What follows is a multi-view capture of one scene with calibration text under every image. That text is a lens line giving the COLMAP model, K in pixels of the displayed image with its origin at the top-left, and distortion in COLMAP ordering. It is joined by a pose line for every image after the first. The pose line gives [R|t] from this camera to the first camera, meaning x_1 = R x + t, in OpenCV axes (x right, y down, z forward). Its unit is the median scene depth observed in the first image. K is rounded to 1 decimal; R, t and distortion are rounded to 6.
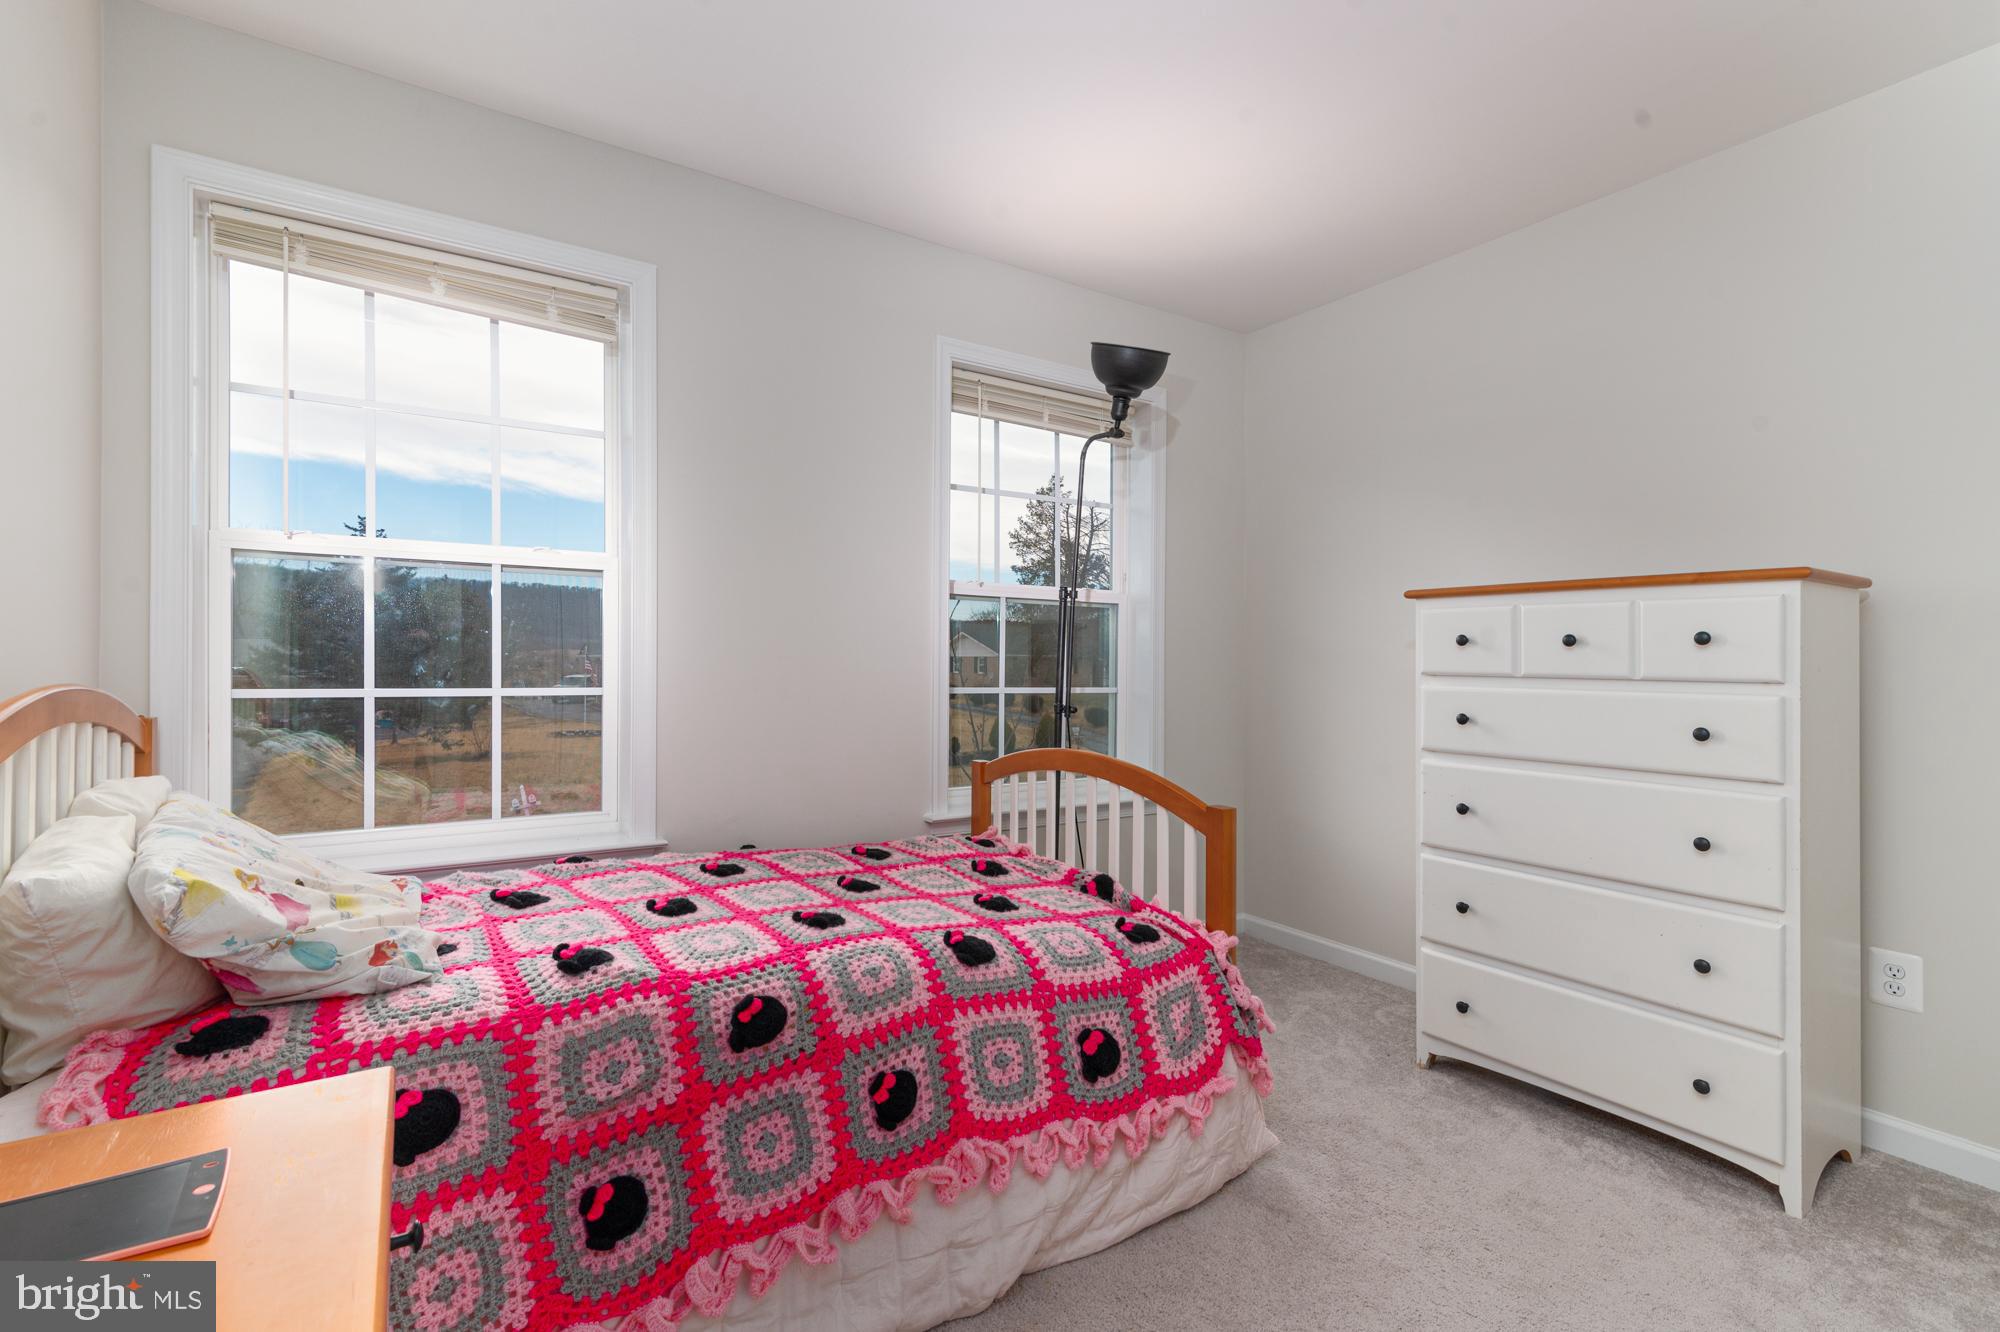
lens RADIAL K [[922.0, 0, 993.0], [0, 922.0, 650.6], [0, 0, 1]] dist [0.013043, 0.000162]
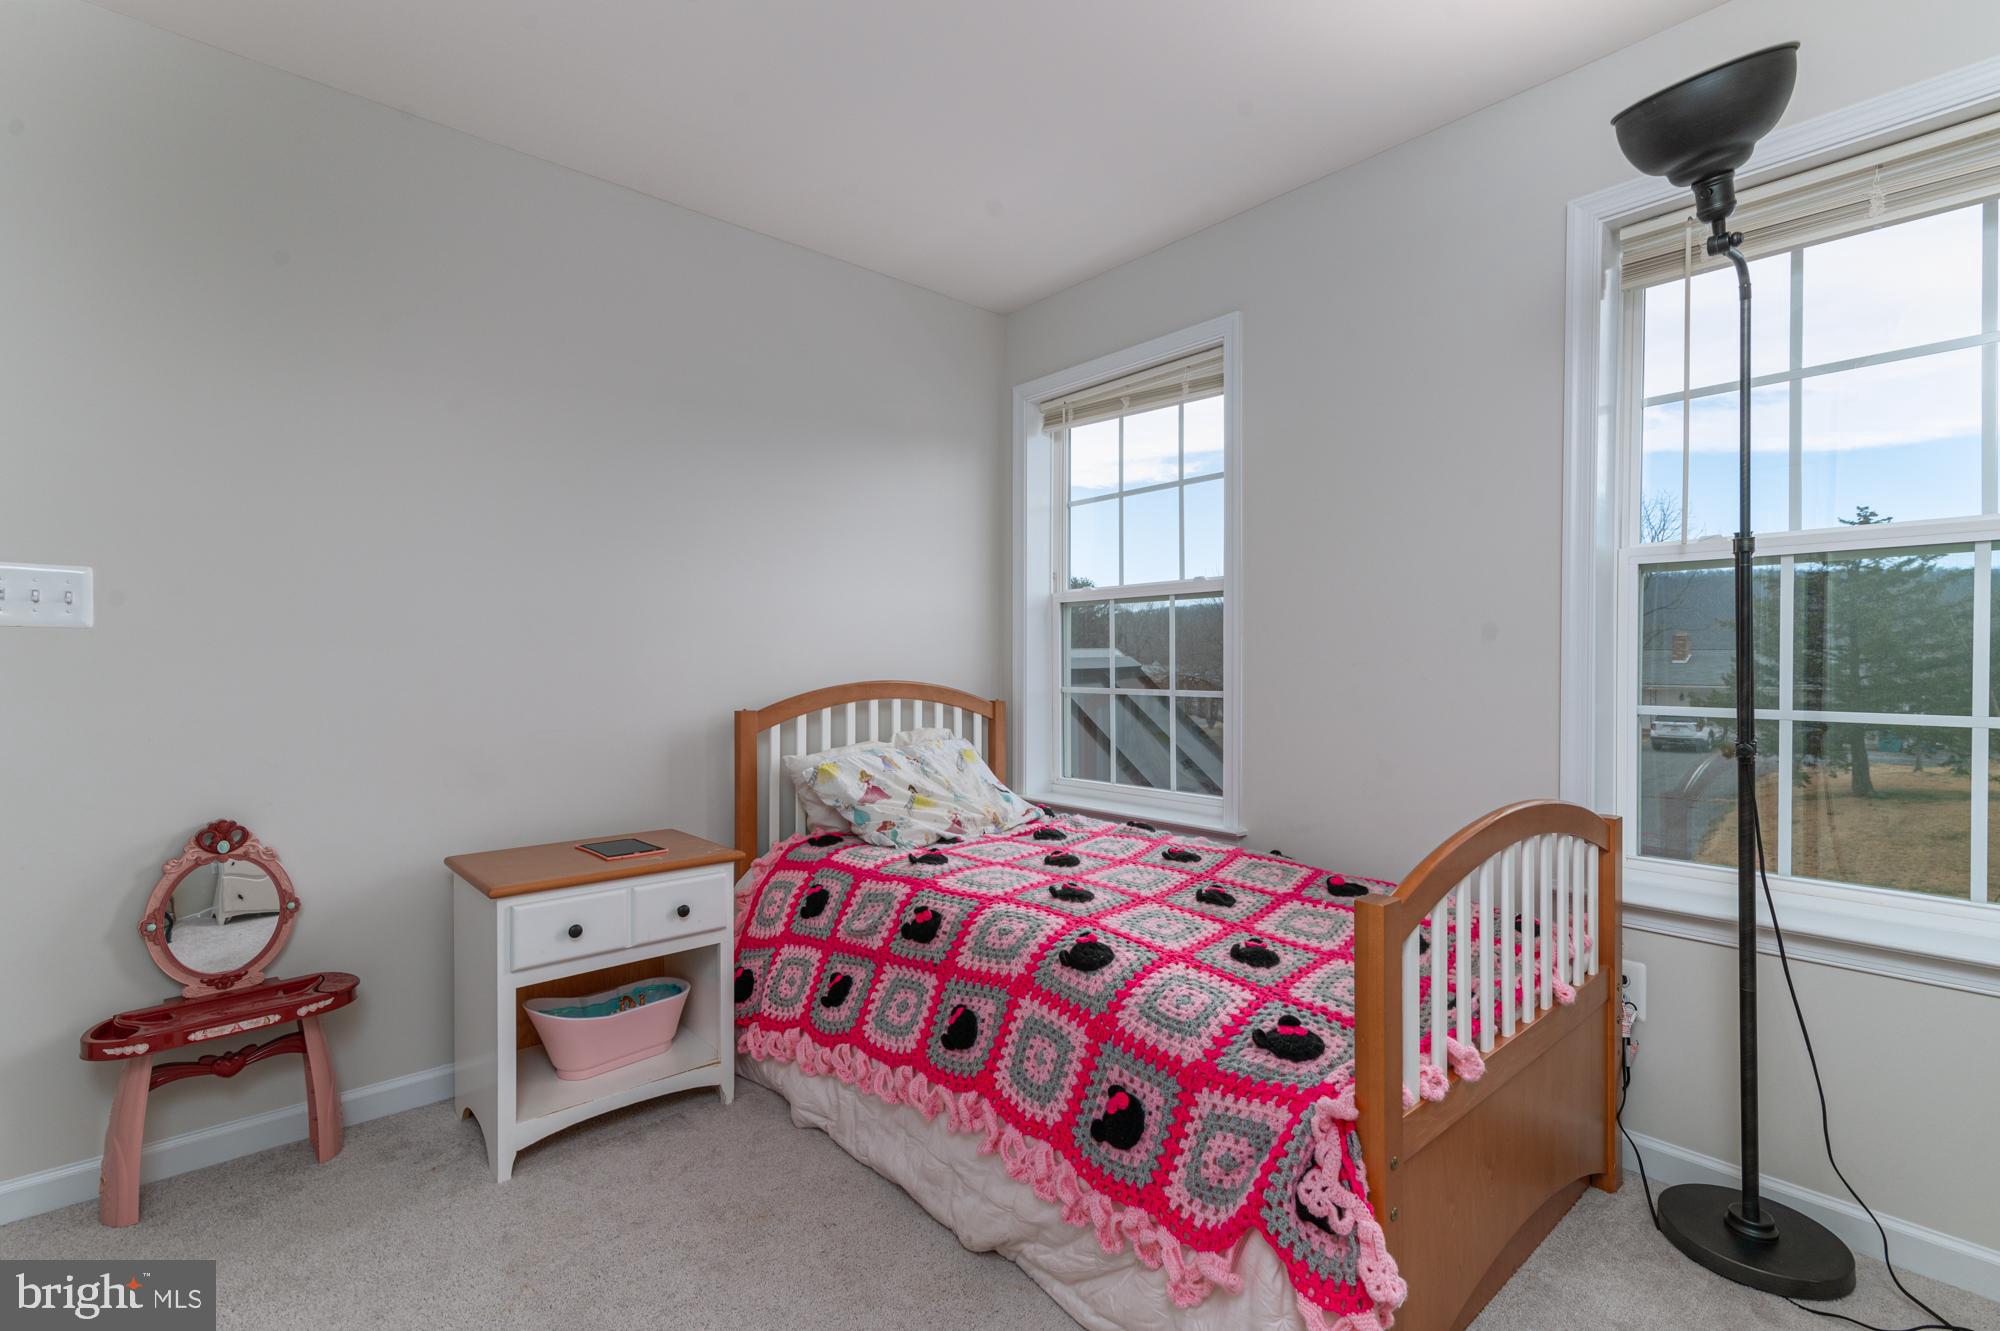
lens RADIAL K [[922.0, 0, 995.0], [0, 922.0, 680.1], [0, 0, 1]] dist [0.013043, 0.000162]
pose [[0.139957, 0.002521, -0.990154, 0.953187], [0.006505, 0.999973, 0.003465, 0.024393], [0.990136, -0.006926, 0.139937, 0.772460]]
